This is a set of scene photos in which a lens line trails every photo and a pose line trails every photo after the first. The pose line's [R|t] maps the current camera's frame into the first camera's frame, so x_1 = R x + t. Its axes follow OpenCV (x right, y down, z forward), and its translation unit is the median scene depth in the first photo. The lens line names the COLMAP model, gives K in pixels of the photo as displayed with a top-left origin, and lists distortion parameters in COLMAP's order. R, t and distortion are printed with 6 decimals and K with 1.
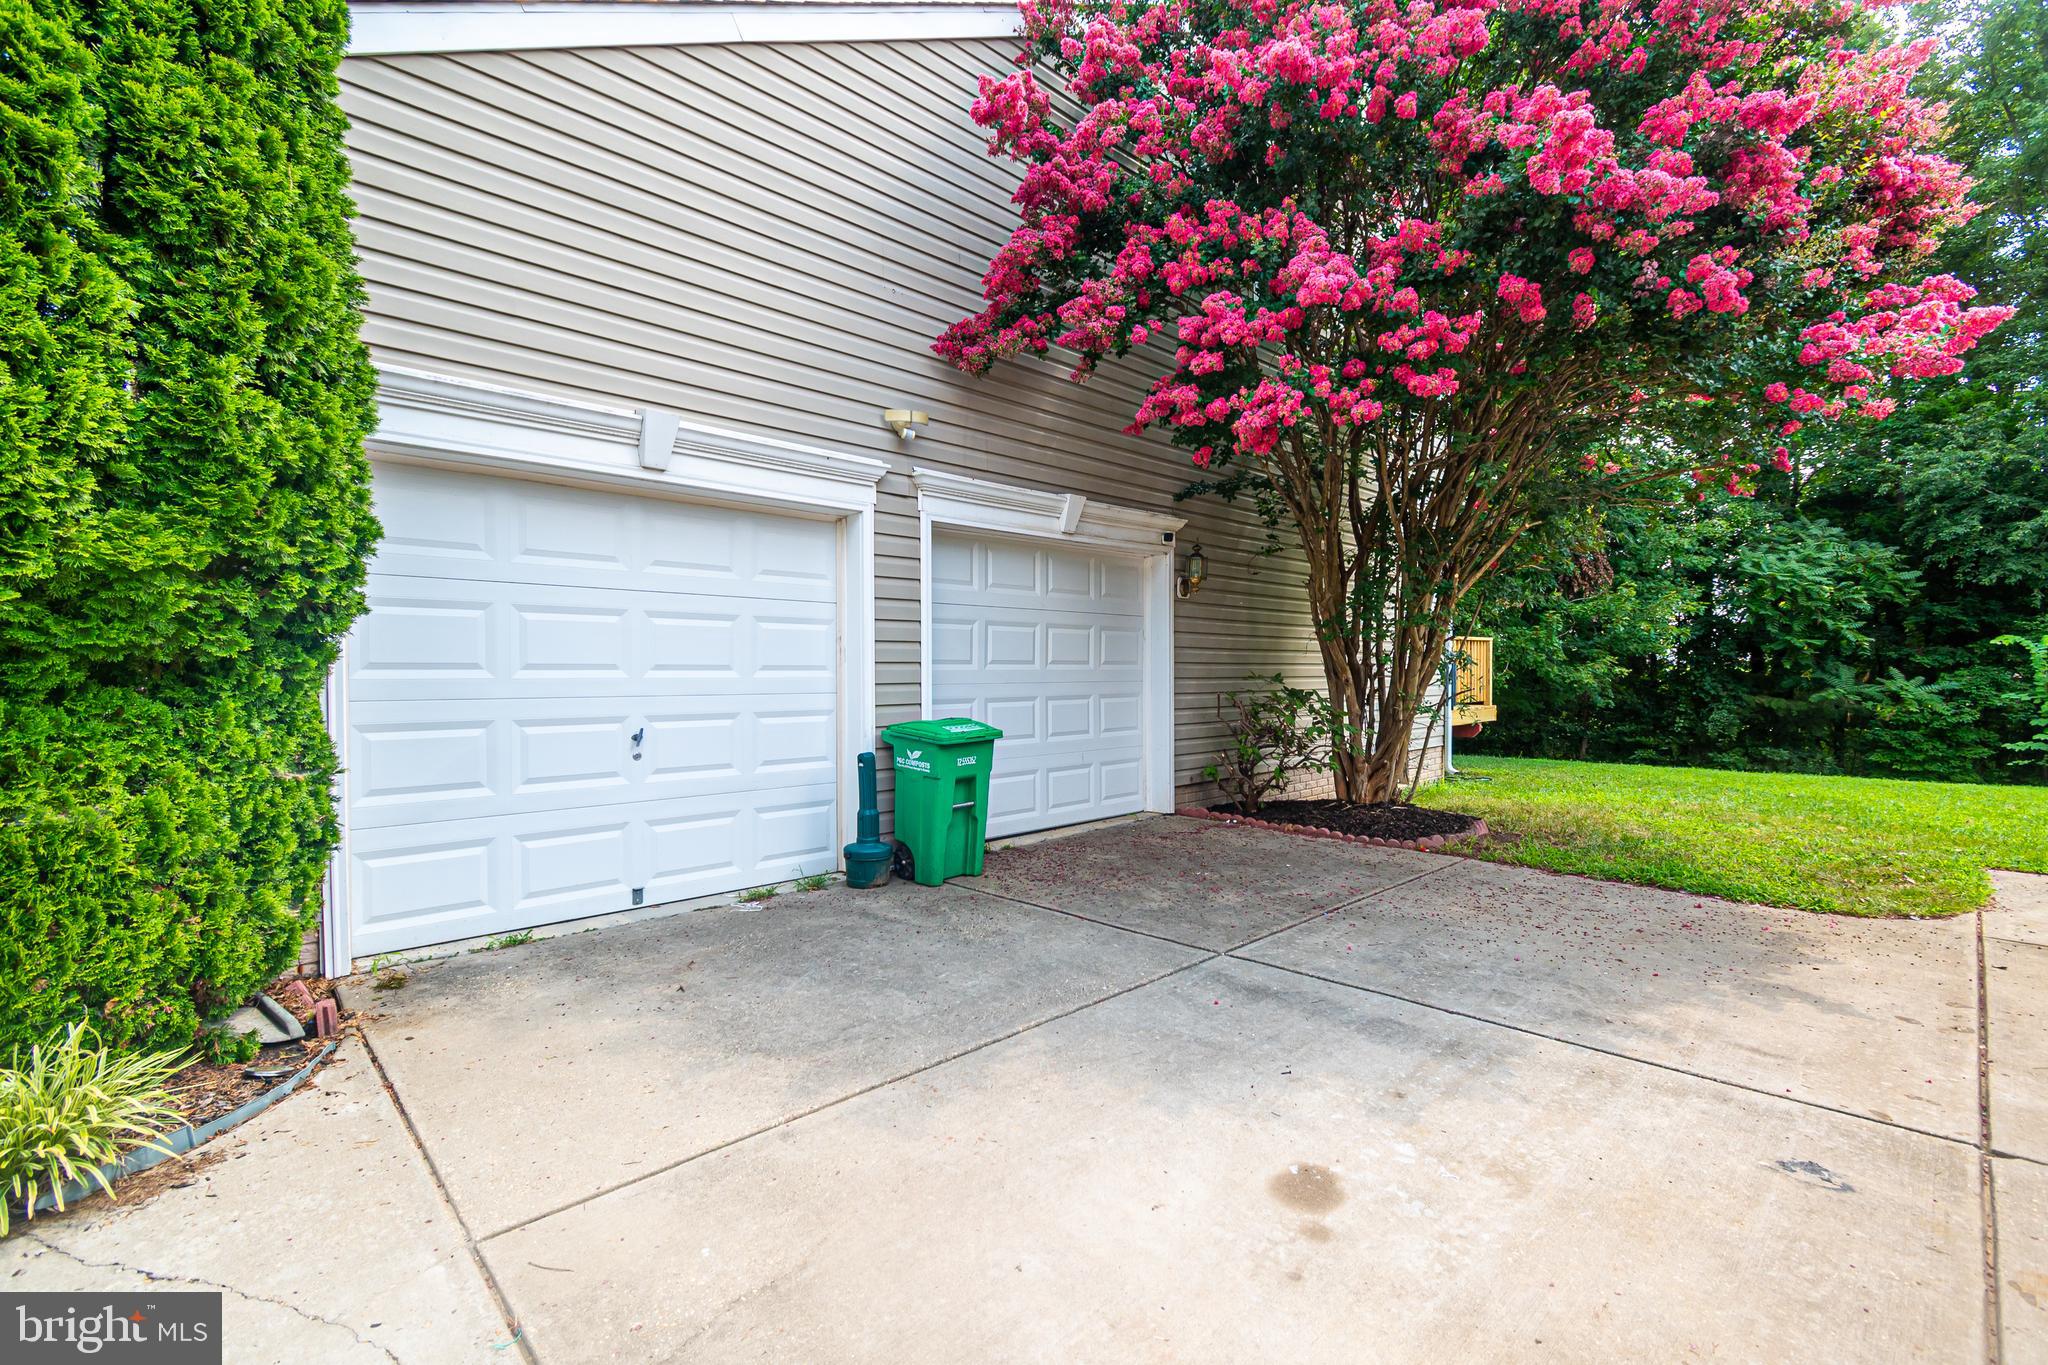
lens RADIAL K [[911.3, 0, 1006.6], [0, 911.3, 679.1], [0, 0, 1]] dist [0.000837, -0.001084]
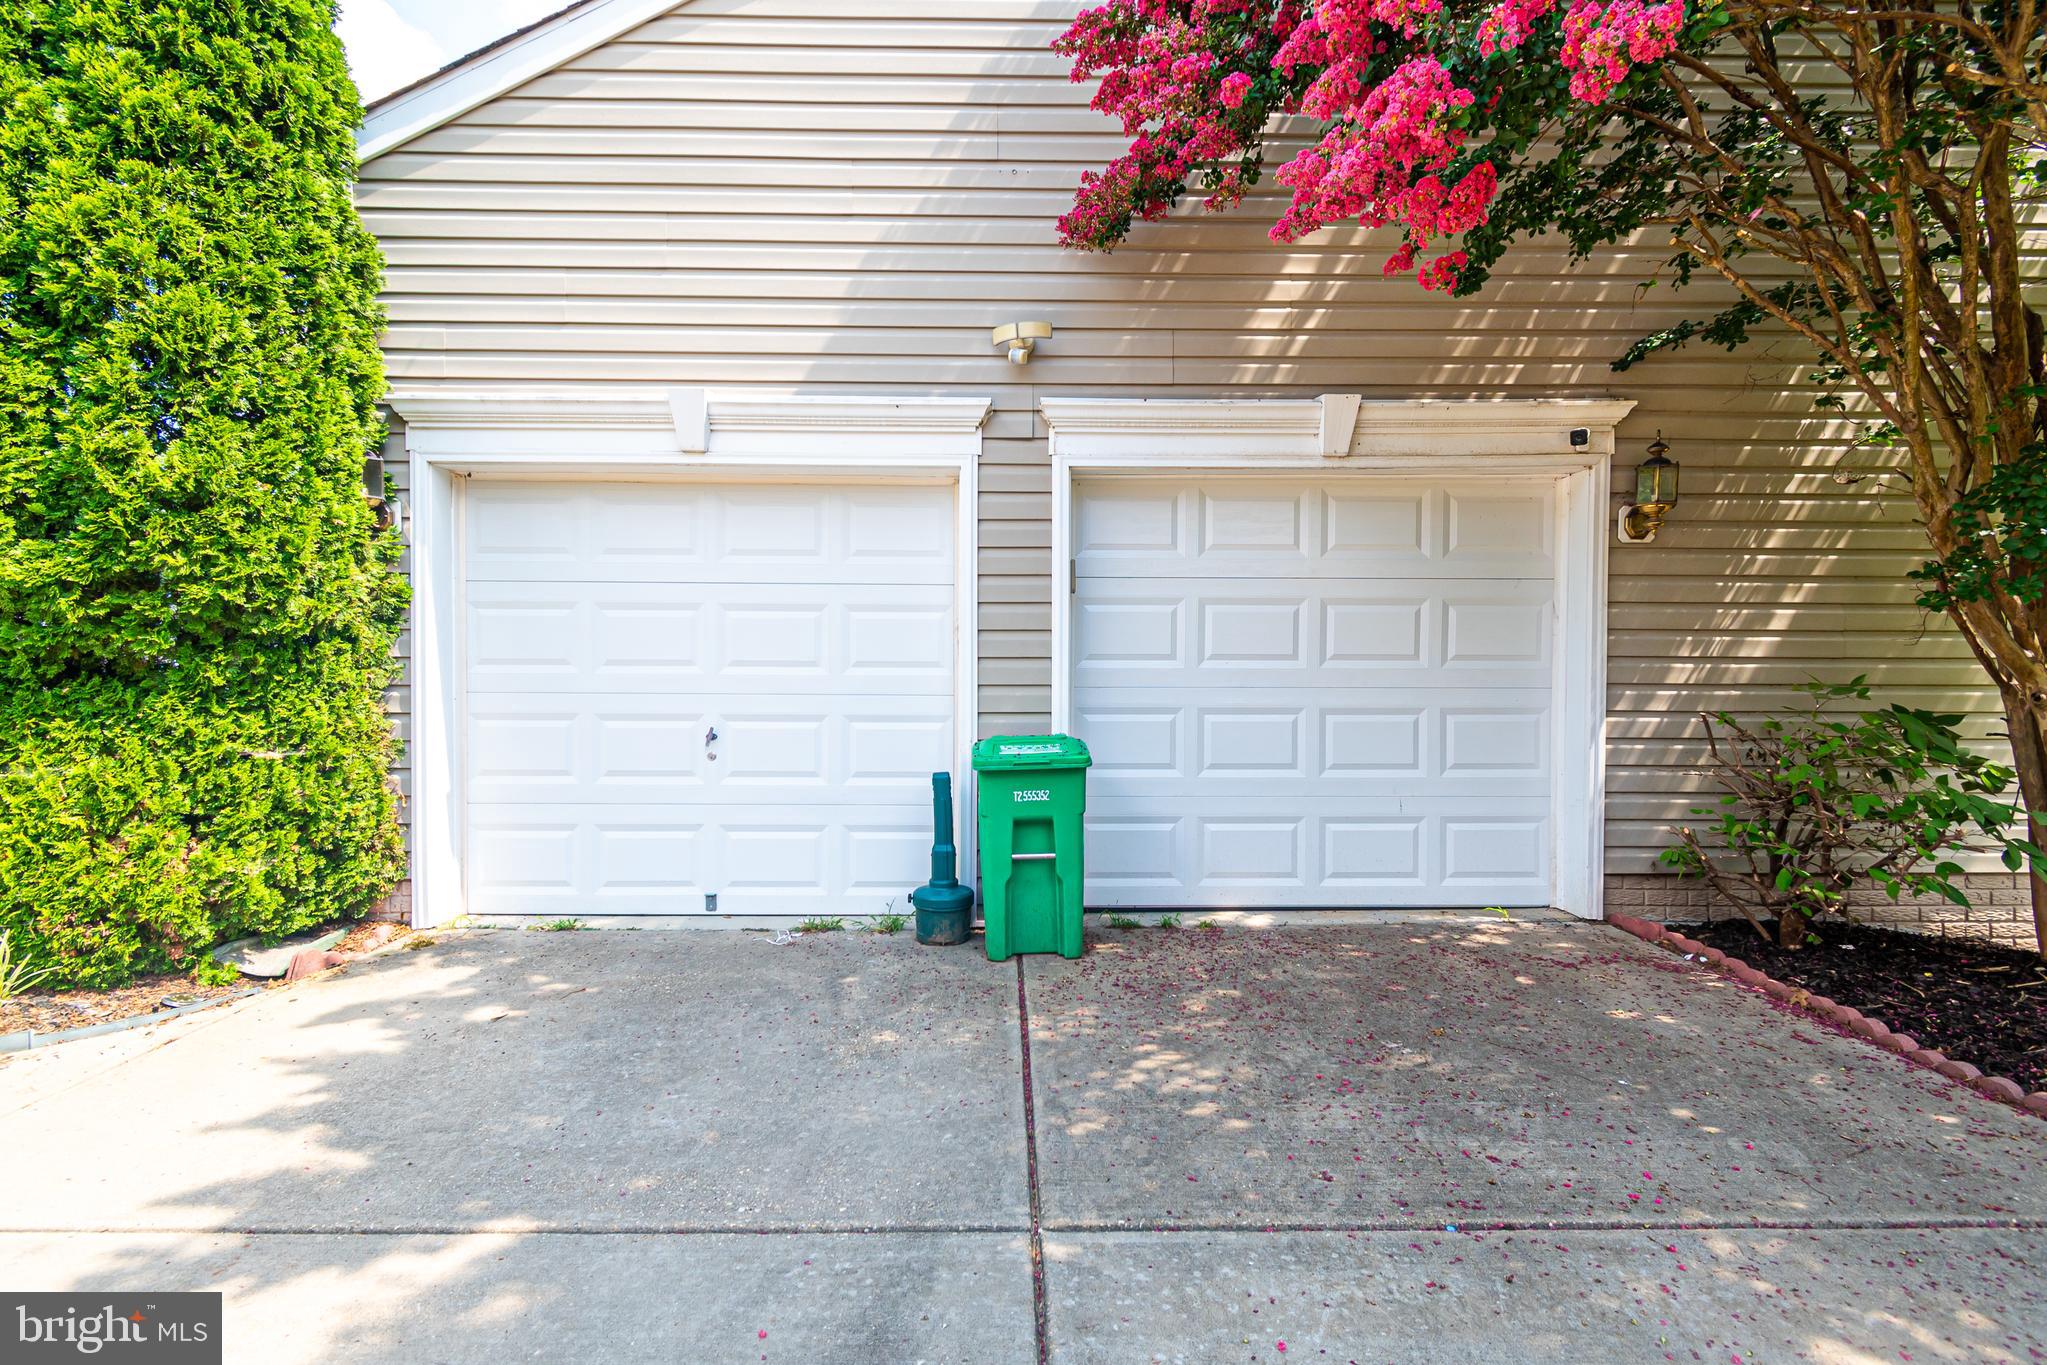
lens RADIAL K [[910.9, 0, 1026.4], [0, 910.9, 678.6], [0, 0, 1]] dist [0.000837, -0.001084]
pose [[0.730155, 0.013934, -0.683139, 0.422787], [-0.011004, 0.999902, 0.008633, -0.007575], [0.683192, 0.001214, 0.730237, 0.459299]]
